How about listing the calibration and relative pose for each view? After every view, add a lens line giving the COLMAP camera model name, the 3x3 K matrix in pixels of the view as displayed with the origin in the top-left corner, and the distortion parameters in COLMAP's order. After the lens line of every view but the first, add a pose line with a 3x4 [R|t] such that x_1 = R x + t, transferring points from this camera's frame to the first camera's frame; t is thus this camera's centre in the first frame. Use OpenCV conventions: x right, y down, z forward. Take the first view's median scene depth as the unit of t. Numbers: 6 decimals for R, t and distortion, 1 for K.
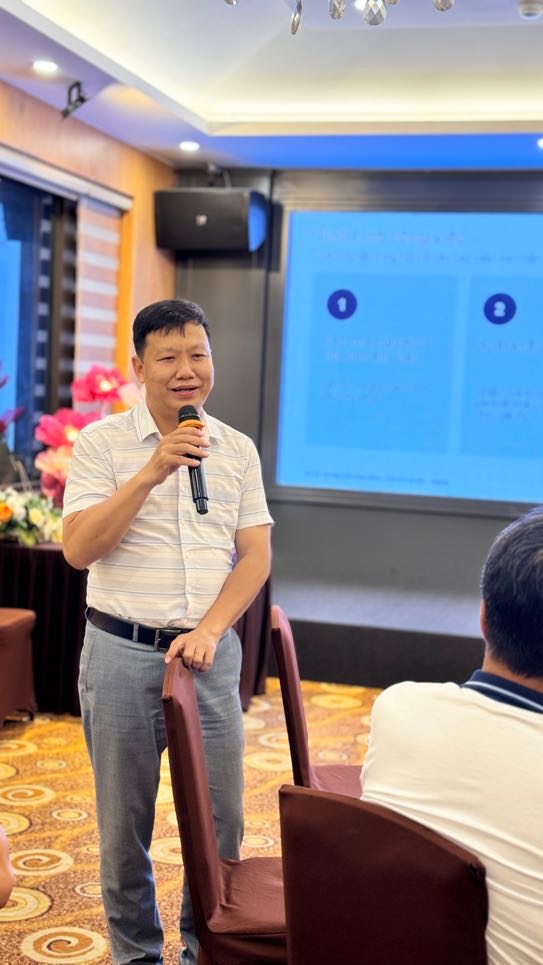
lens RADIAL K [[1293.2, 0, 270.9], [0, 1293.2, 483.2], [0, 0, 1]] dist [0.107882, -0.589431]
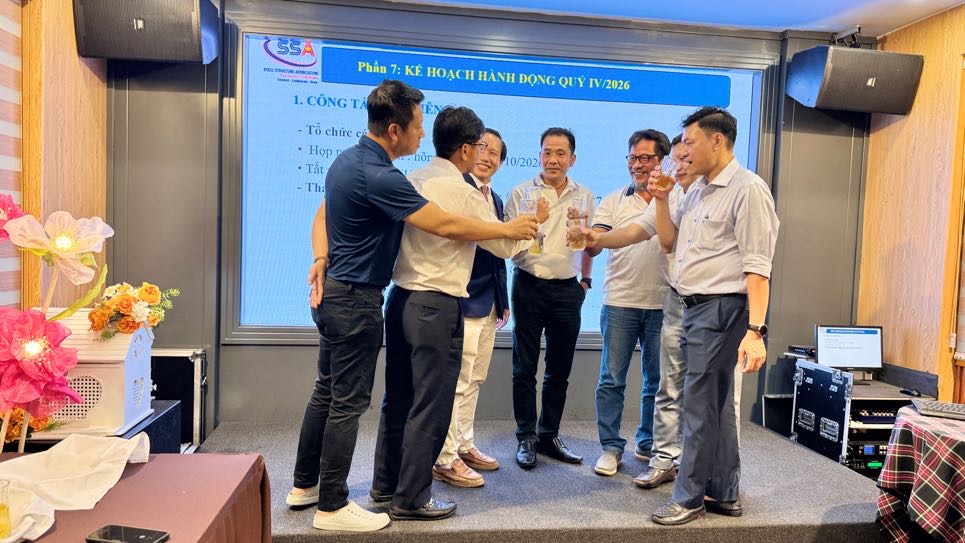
lens RADIAL K [[687.2, 0, 481.9], [0, 687.2, 276.5], [0, 0, 1]] dist [0.002611, -0.001053]
pose [[0.922638, -0.028560, 0.384609, -0.026929], [0.030851, 0.999524, 0.000214, -0.036411], [-0.384432, 0.011668, 0.923080, 0.564062]]
